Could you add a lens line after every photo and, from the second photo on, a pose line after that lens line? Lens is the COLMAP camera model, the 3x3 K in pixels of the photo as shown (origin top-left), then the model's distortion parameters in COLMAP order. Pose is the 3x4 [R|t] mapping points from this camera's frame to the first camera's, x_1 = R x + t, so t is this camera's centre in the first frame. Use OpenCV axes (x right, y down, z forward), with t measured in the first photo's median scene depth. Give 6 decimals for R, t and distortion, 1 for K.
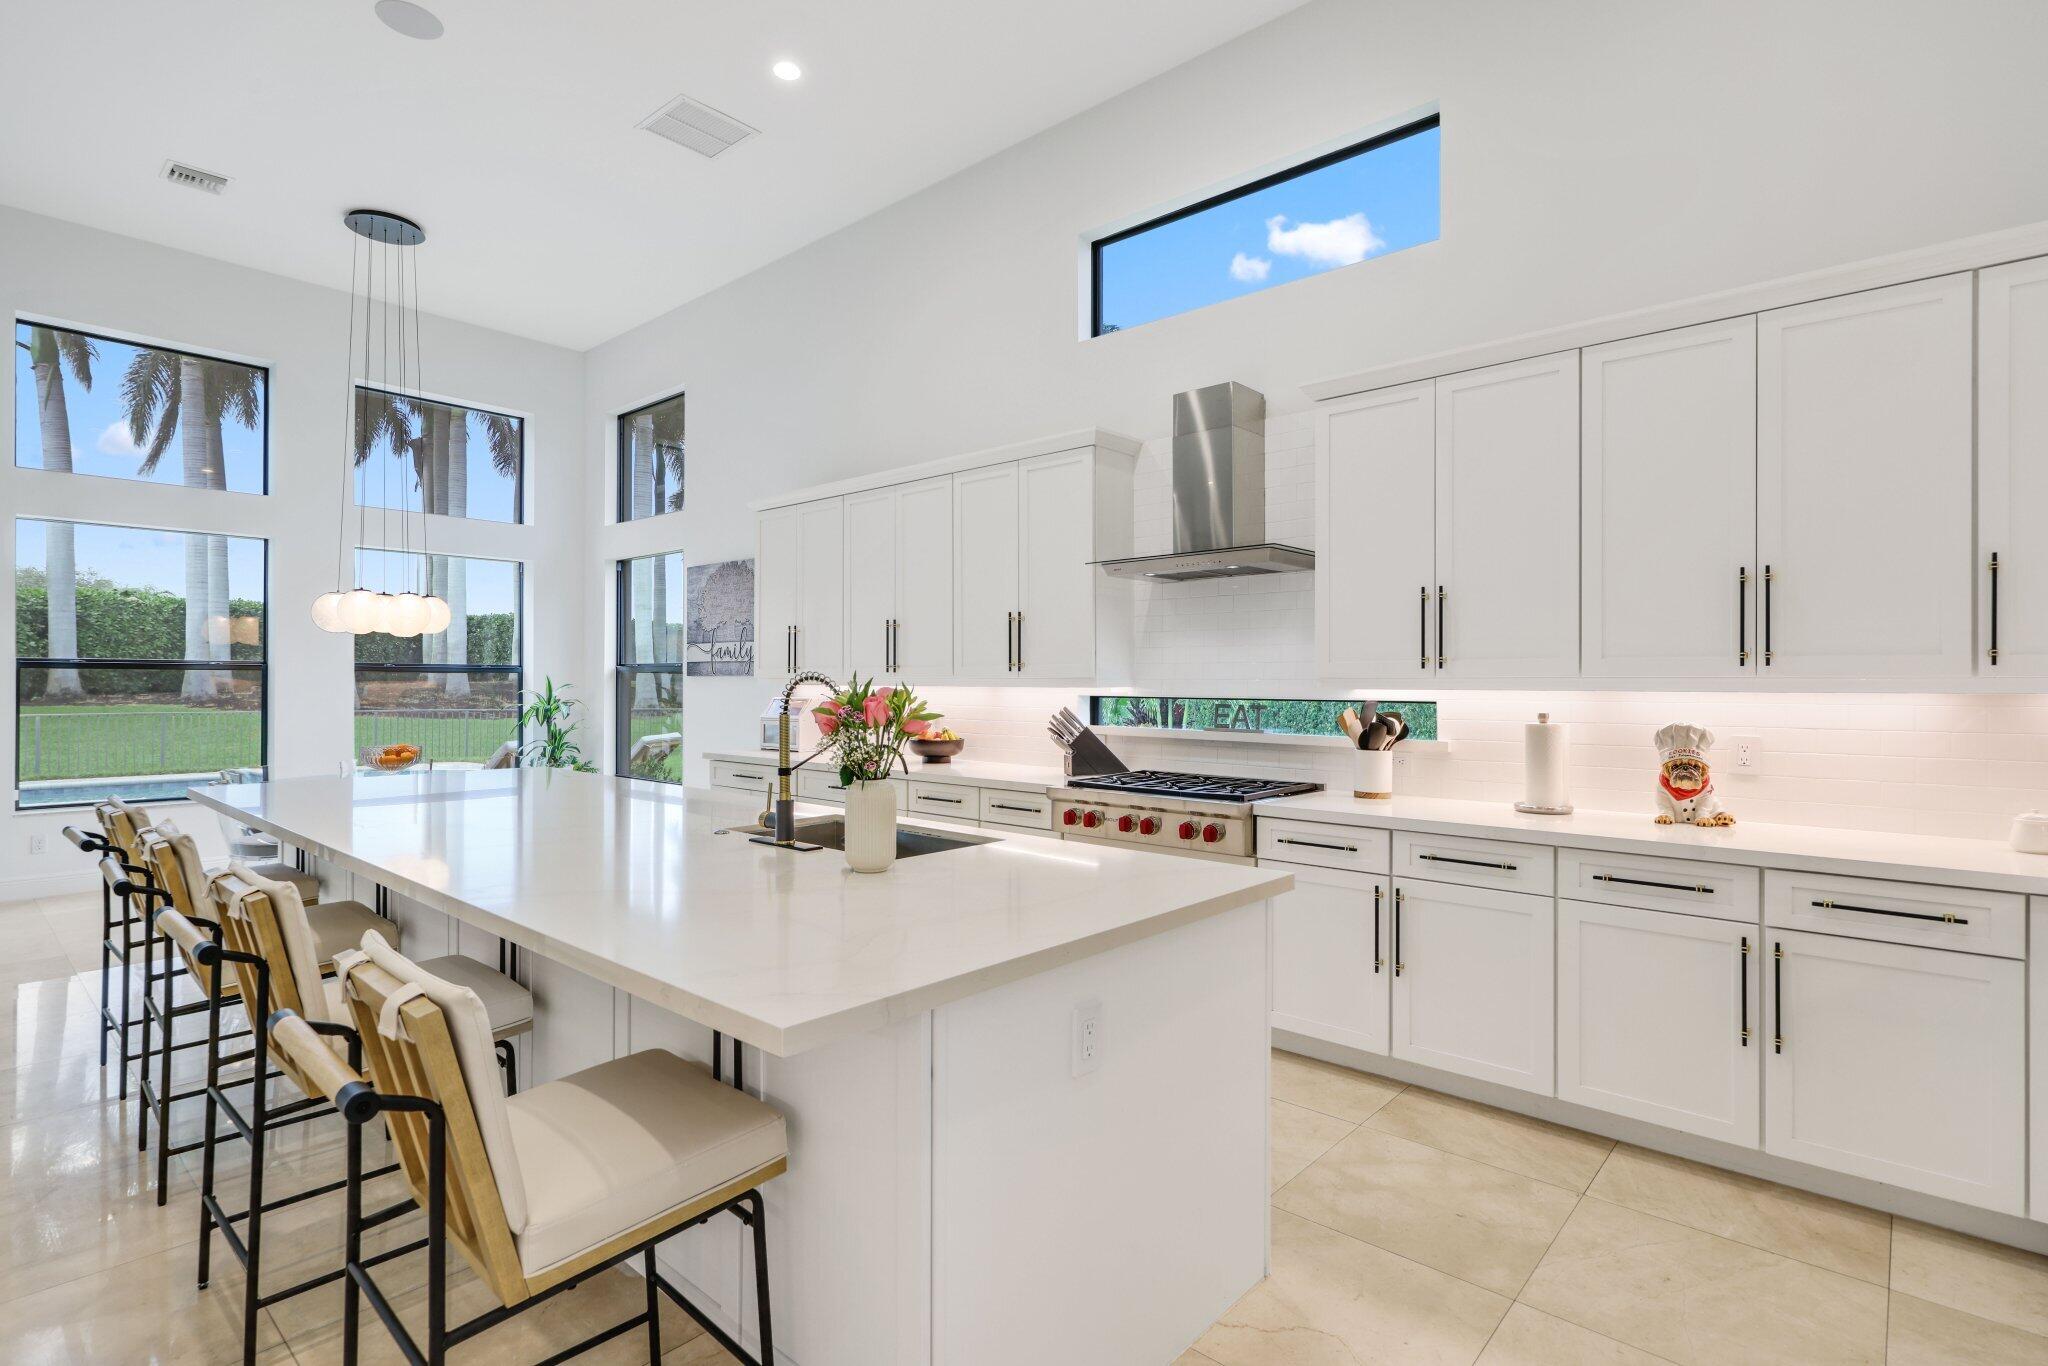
lens RADIAL K [[989.5, 0, 1034.7], [0, 989.5, 683.2], [0, 0, 1]] dist [-0.001886, -0.000984]
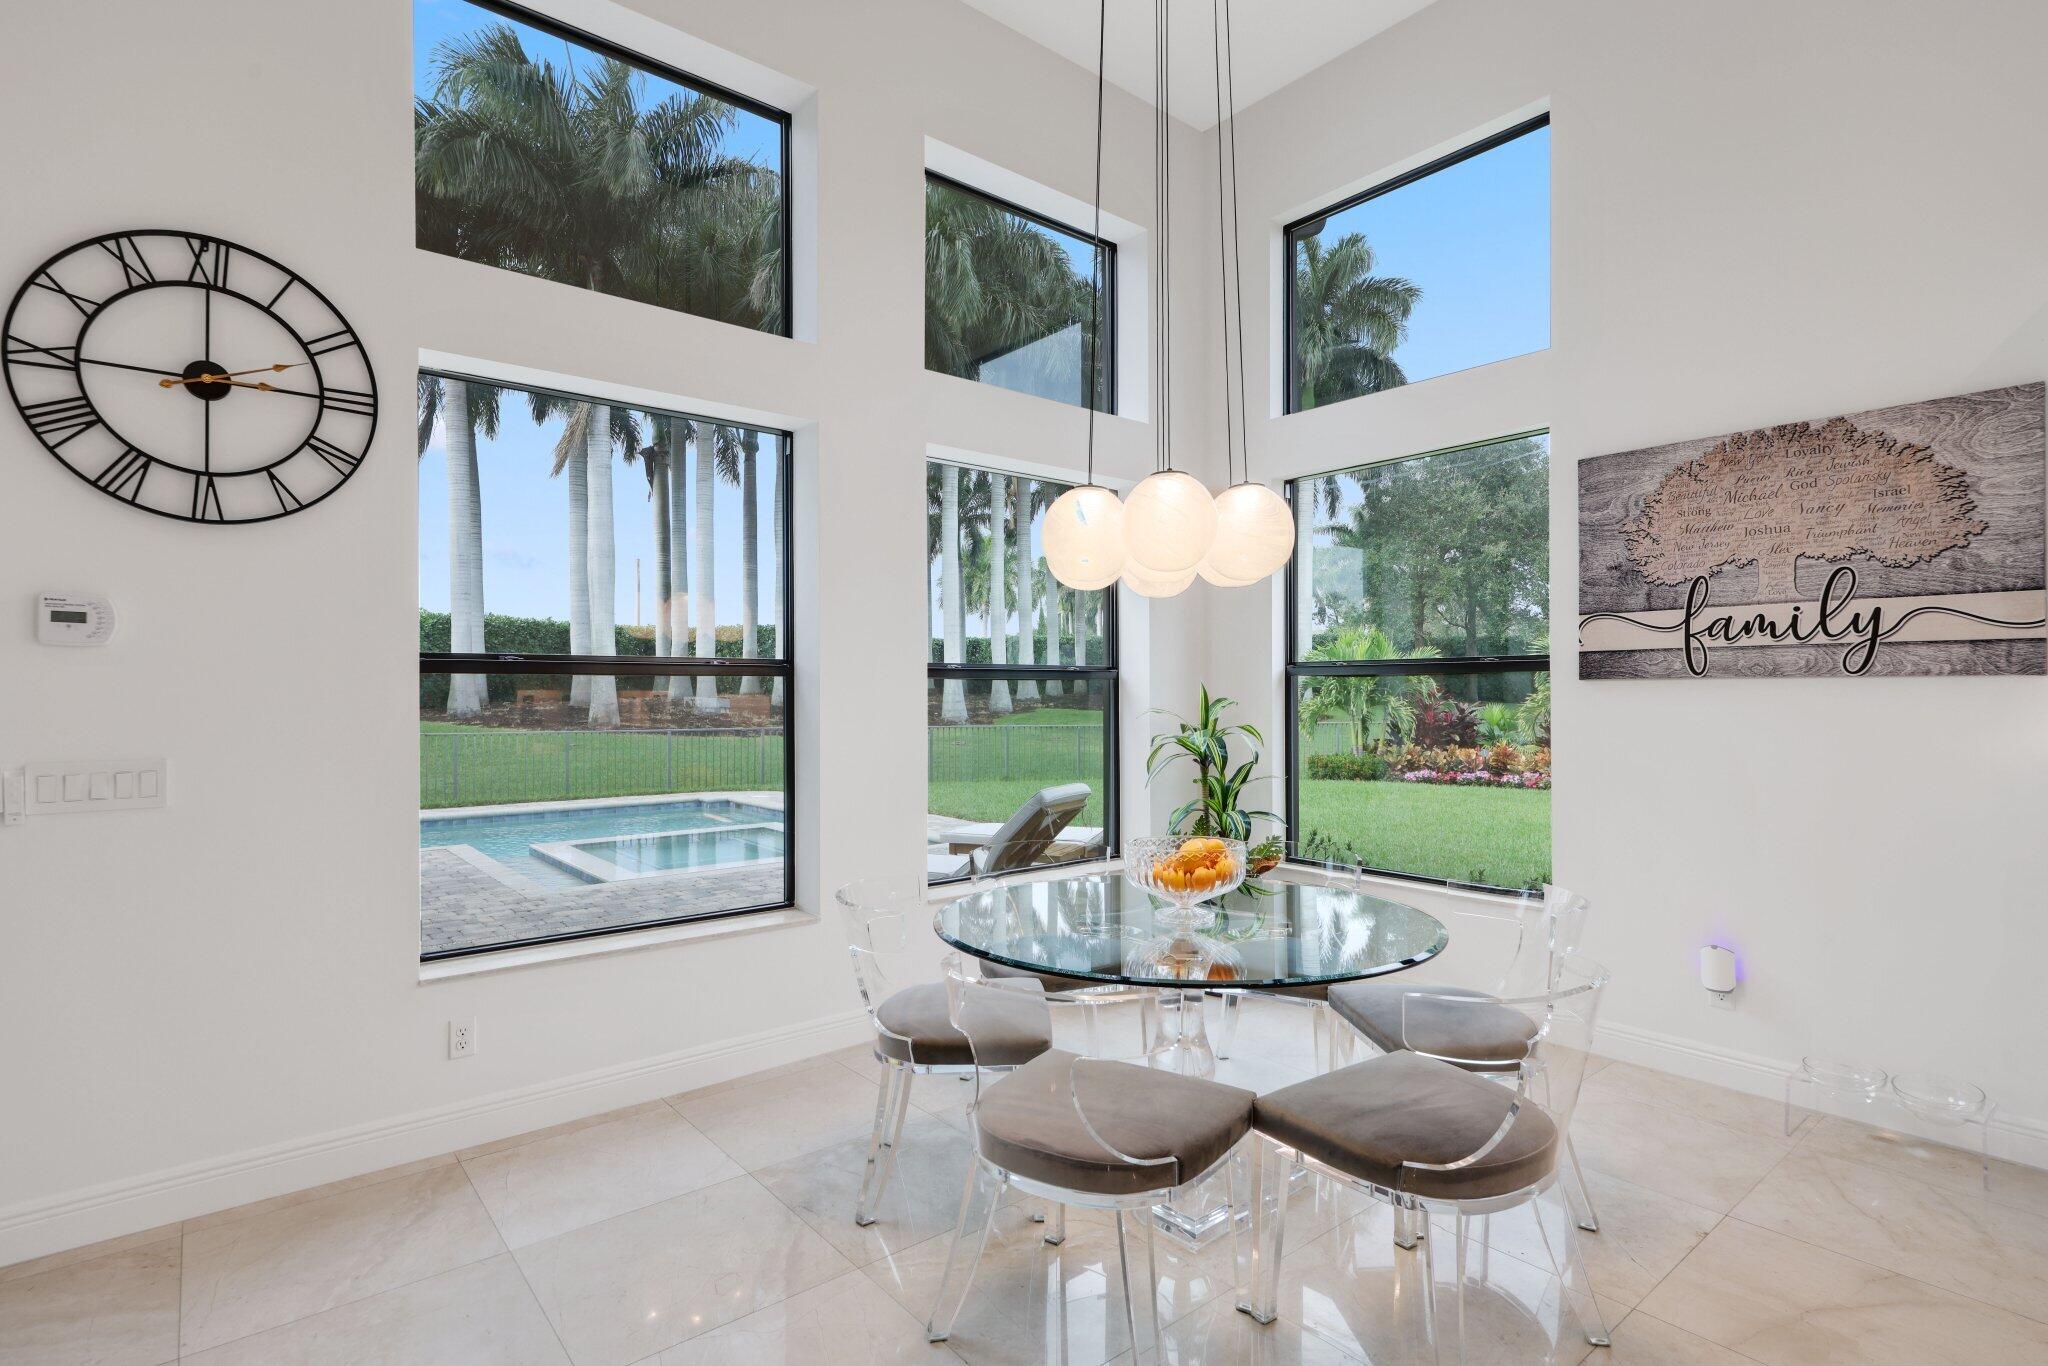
lens RADIAL K [[996.1, 0, 1032.7], [0, 996.1, 698.5], [0, 0, 1]] dist [0.001040, 0.000320]
pose [[0.988436, -0.004957, -0.151559, -0.562098], [0.005489, 0.999980, 0.003093, -0.000778], [0.151541, -0.003890, 0.988443, 0.479633]]
